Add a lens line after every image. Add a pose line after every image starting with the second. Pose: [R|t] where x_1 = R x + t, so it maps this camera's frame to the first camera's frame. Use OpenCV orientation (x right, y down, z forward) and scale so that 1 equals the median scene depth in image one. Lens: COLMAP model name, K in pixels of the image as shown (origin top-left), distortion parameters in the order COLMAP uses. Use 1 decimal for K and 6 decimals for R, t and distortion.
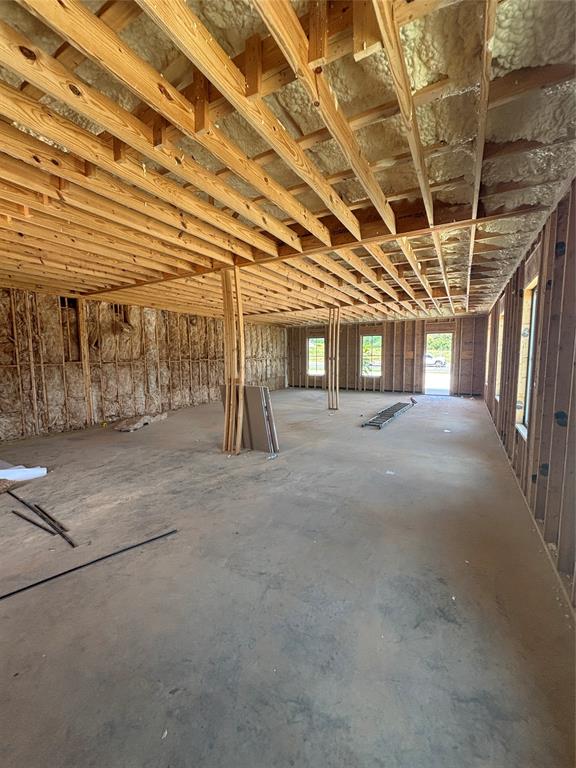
lens RADIAL K [[308.6, 0, 289.1], [0, 308.6, 384.9], [0, 0, 1]] dist [-0.000971, -0.000042]
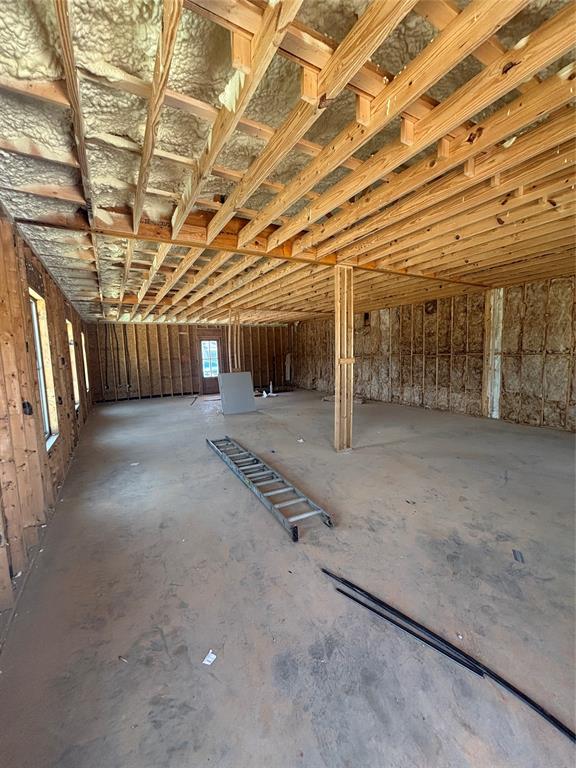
lens RADIAL K [[308.6, 0, 289.4], [0, 308.6, 386.0], [0, 0, 1]] dist [-0.000971, -0.000042]
pose [[-0.516509, 0.109907, -0.849199, 0.627104], [-0.050135, 0.986146, 0.158125, -0.112539], [0.854813, 0.124247, -0.503843, 1.122520]]
